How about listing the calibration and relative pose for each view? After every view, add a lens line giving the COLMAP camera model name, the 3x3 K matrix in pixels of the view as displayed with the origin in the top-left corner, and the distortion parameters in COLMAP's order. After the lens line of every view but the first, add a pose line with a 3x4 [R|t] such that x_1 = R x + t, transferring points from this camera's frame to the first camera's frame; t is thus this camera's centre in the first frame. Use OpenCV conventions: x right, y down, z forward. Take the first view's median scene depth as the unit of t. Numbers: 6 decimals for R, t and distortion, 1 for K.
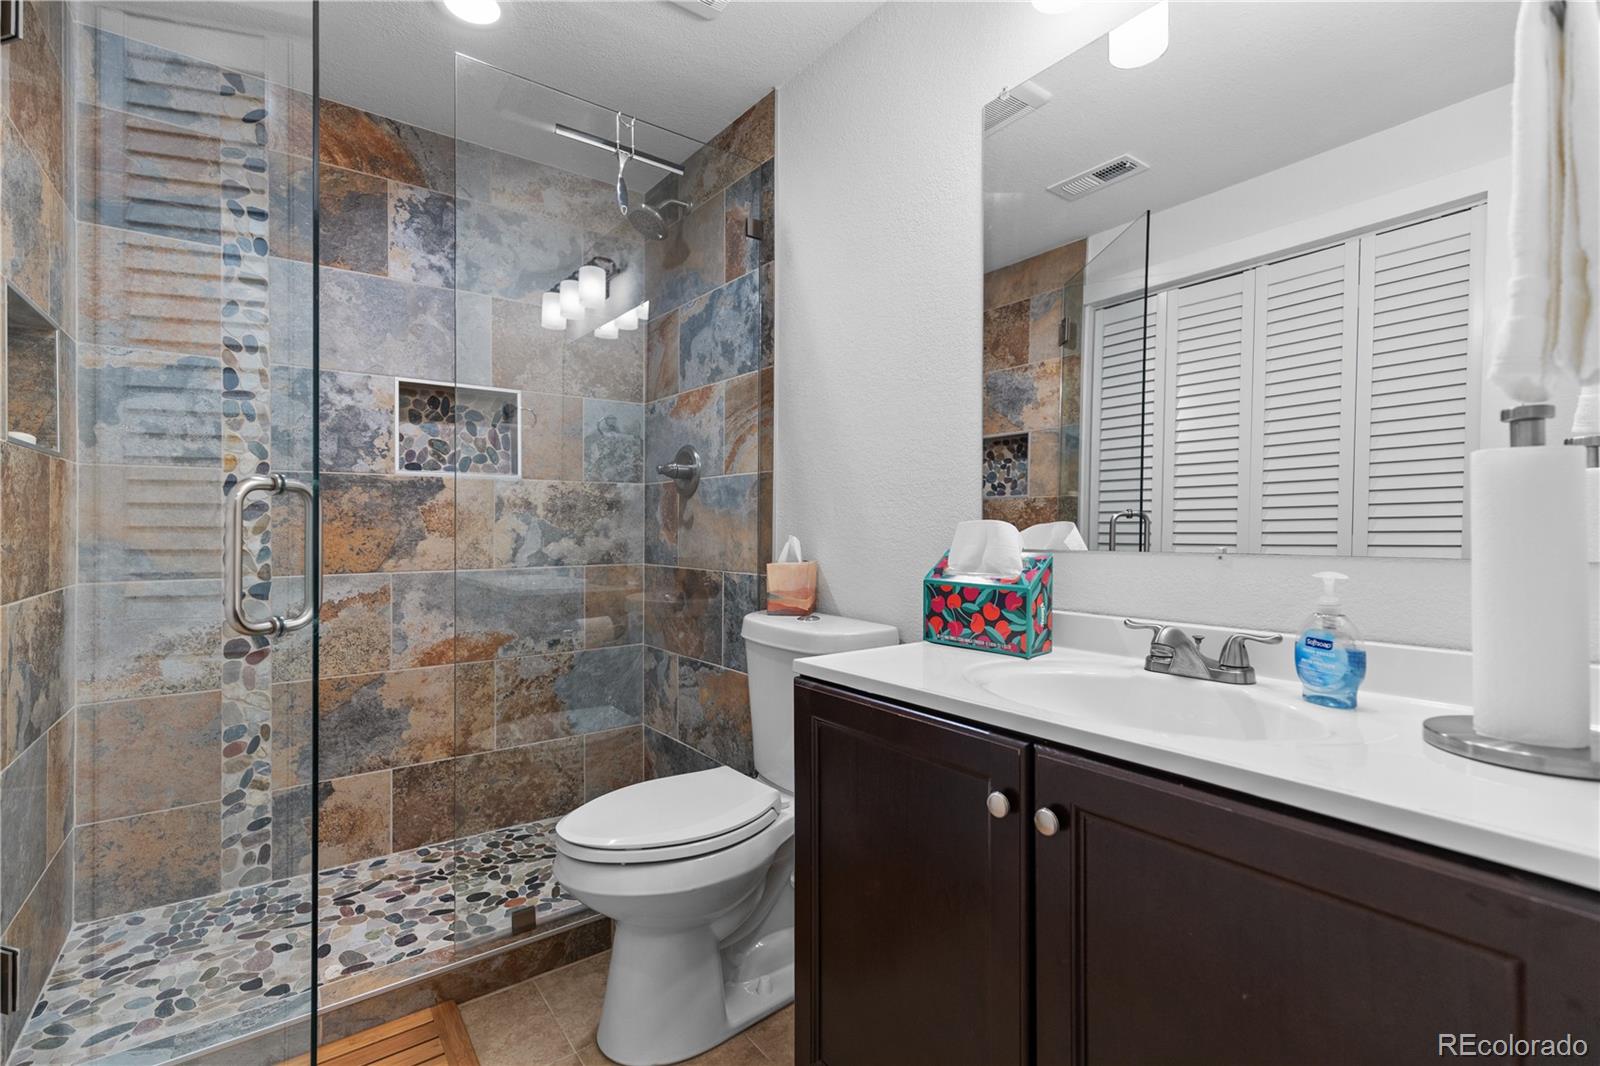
lens RADIAL K [[714.8, 0, 797.8], [0, 714.8, 519.4], [0, 0, 1]] dist [0.002197, 0.000013]
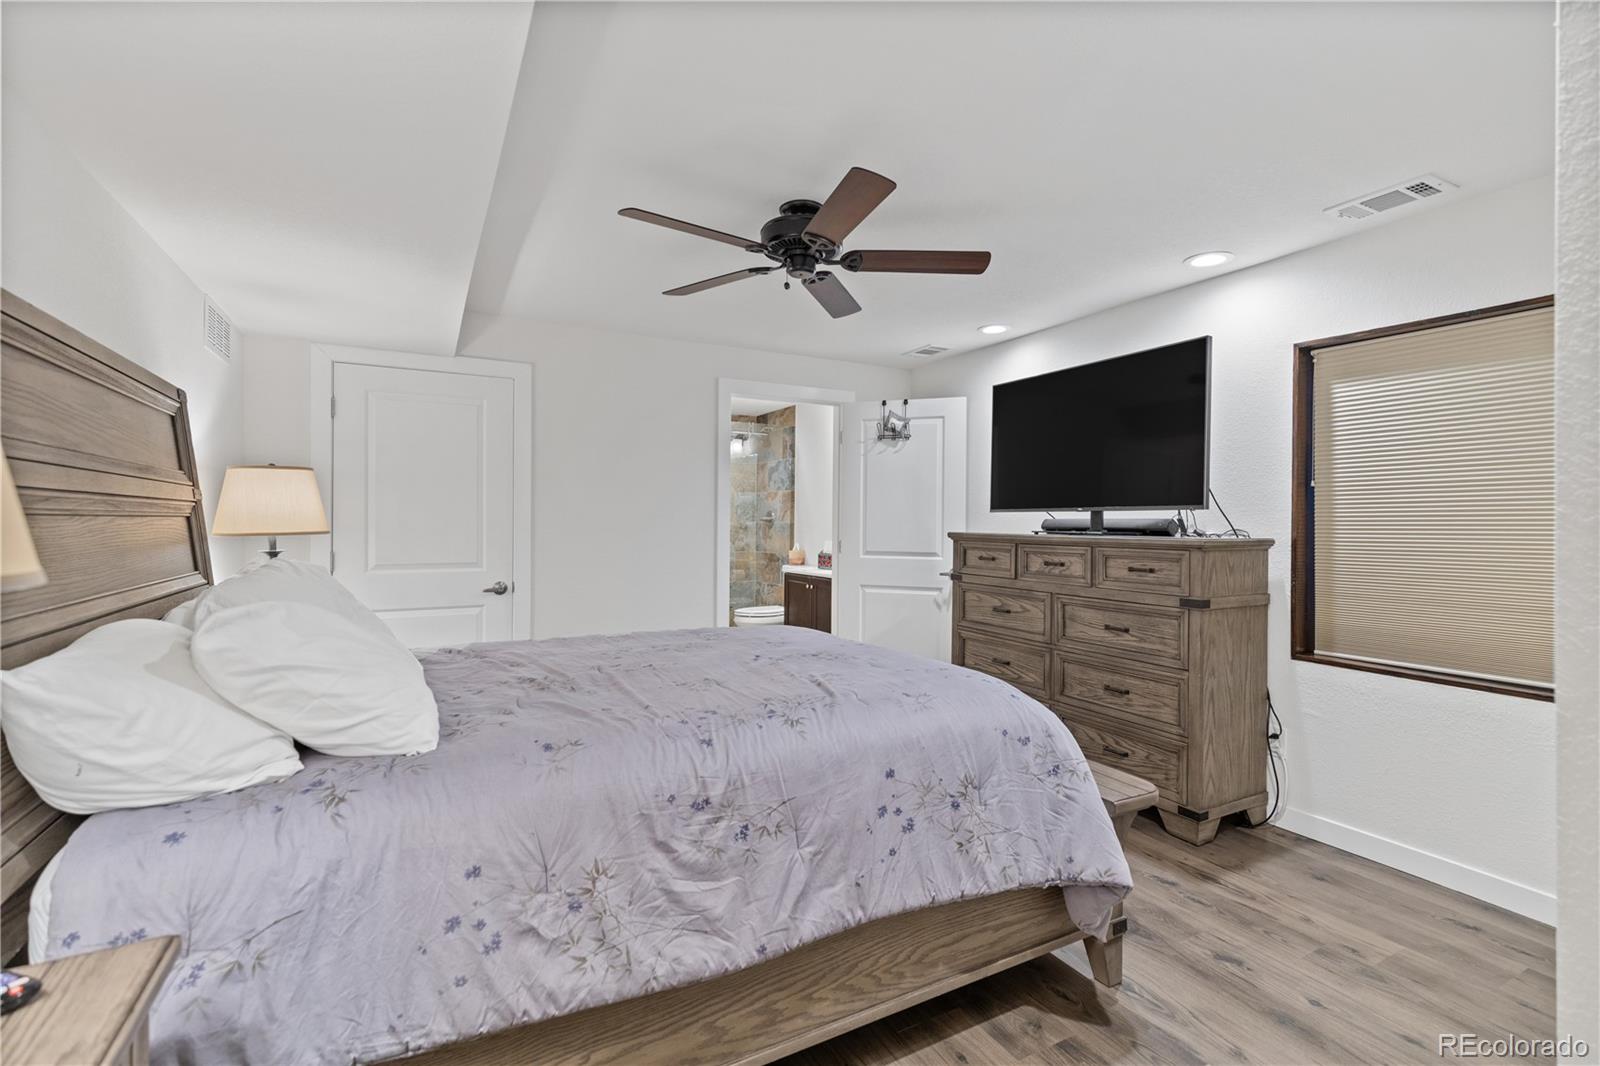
lens RADIAL K [[714.8, 0, 797.8], [0, 714.8, 519.4], [0, 0, 1]] dist [0.002197, 0.000013]
pose [[0.987836, 0.004678, -0.155429, 0.473233], [-0.003788, 0.999975, 0.006021, -0.098344], [0.155454, -0.005359, 0.987829, -2.147048]]
